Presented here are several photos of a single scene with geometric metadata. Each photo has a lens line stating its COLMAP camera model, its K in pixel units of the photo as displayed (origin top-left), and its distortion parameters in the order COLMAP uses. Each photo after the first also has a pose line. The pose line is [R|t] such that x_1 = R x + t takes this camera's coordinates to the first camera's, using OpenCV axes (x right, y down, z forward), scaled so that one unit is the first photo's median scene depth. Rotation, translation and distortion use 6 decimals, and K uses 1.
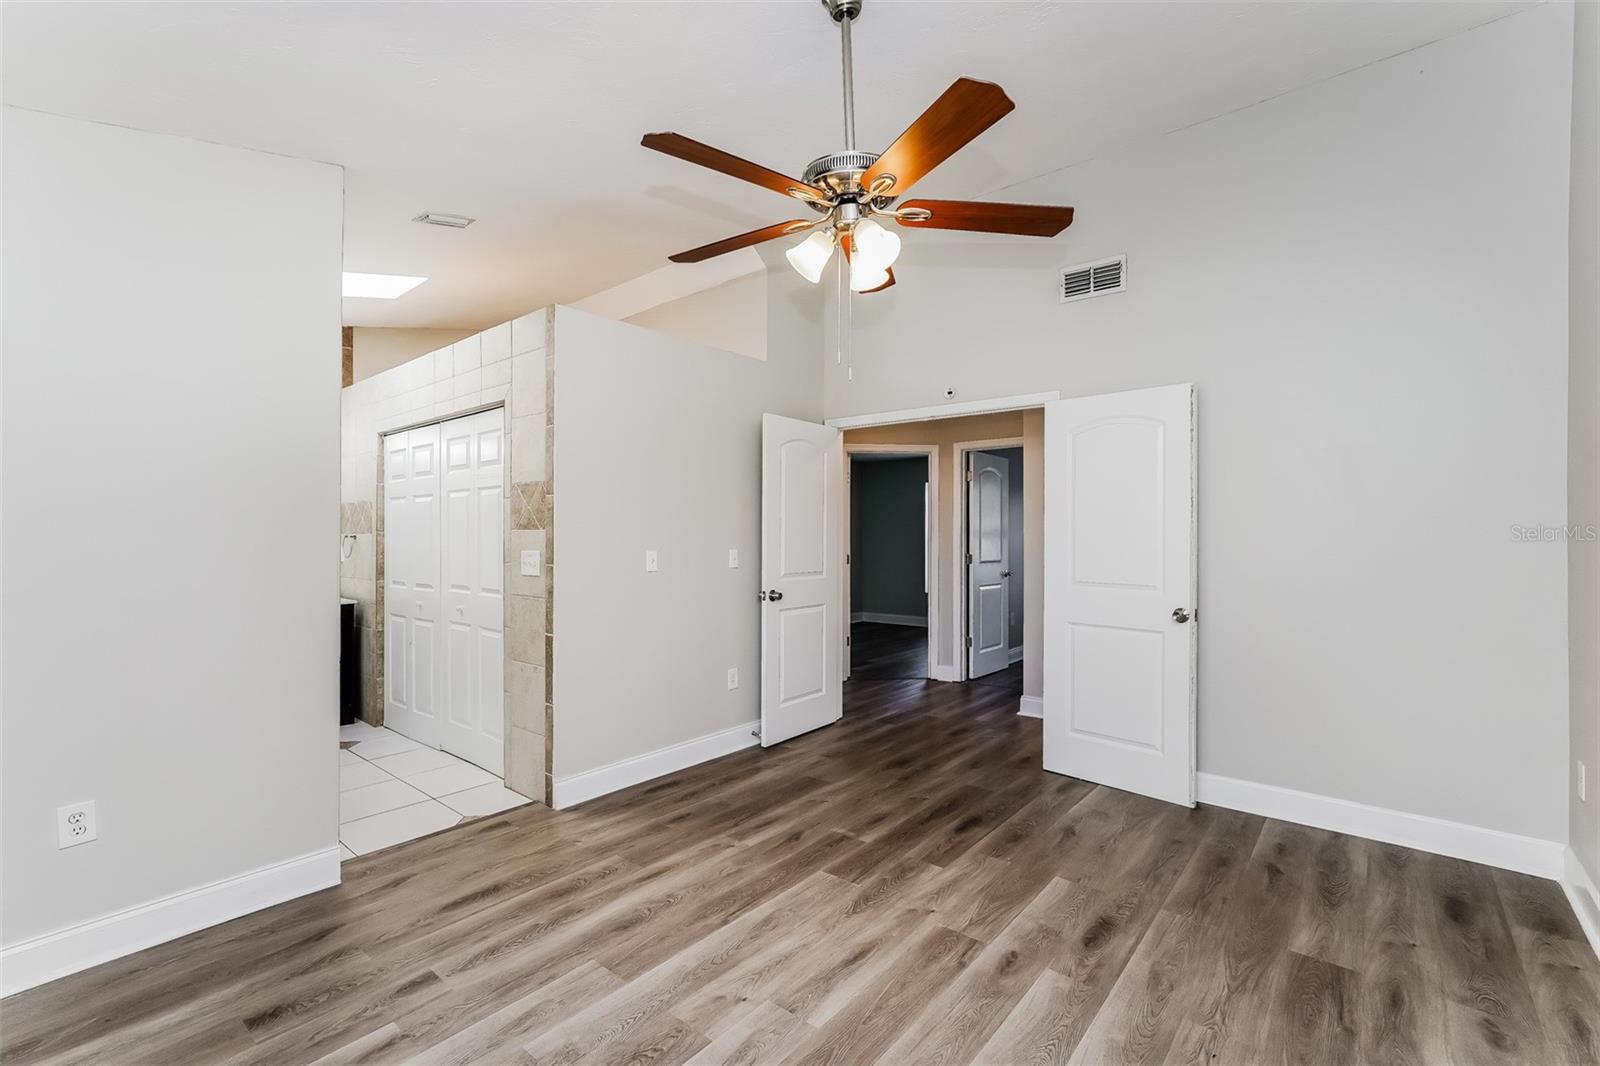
lens RADIAL K [[704.8, 0, 800.0], [0, 704.8, 533.0], [0, 0, 1]] dist [-0.002369, 0.011567]
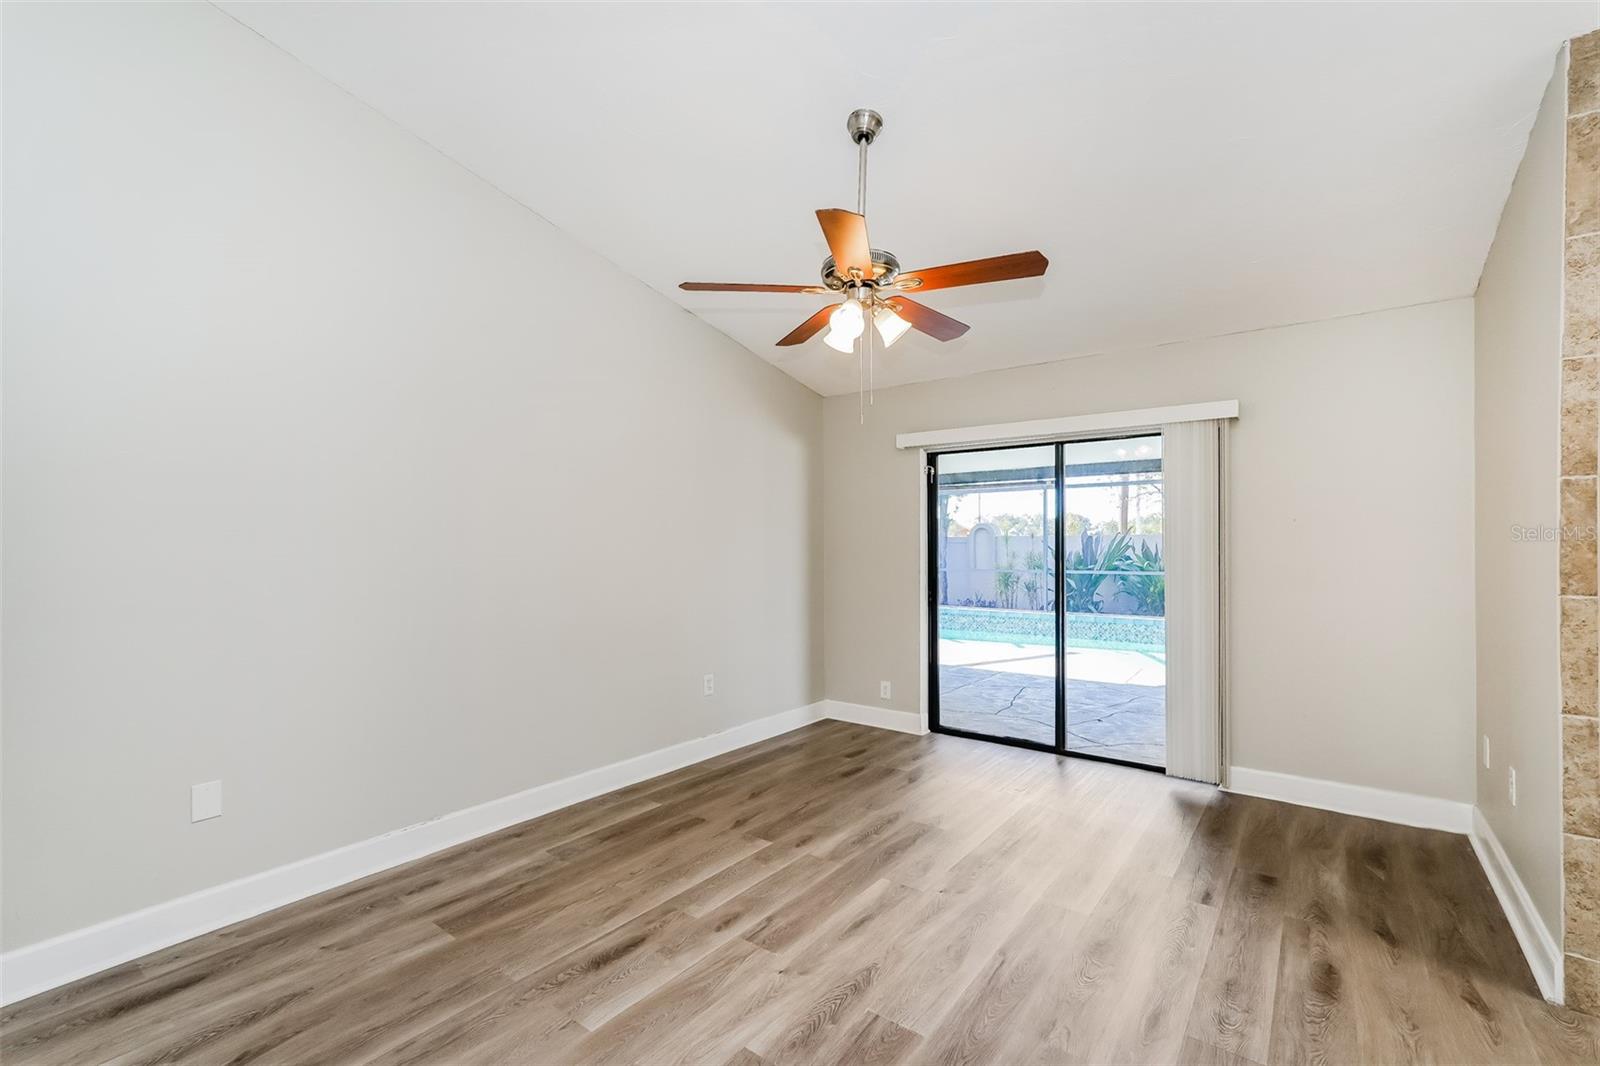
lens RADIAL K [[704.8, 0, 800.0], [0, 704.8, 533.0], [0, 0, 1]] dist [-0.002369, 0.011567]
pose [[-0.998608, 0.002811, -0.052666, 0.224891], [0.003708, 0.999850, -0.016940, 0.001867], [0.052610, -0.017112, -0.998469, 2.036142]]
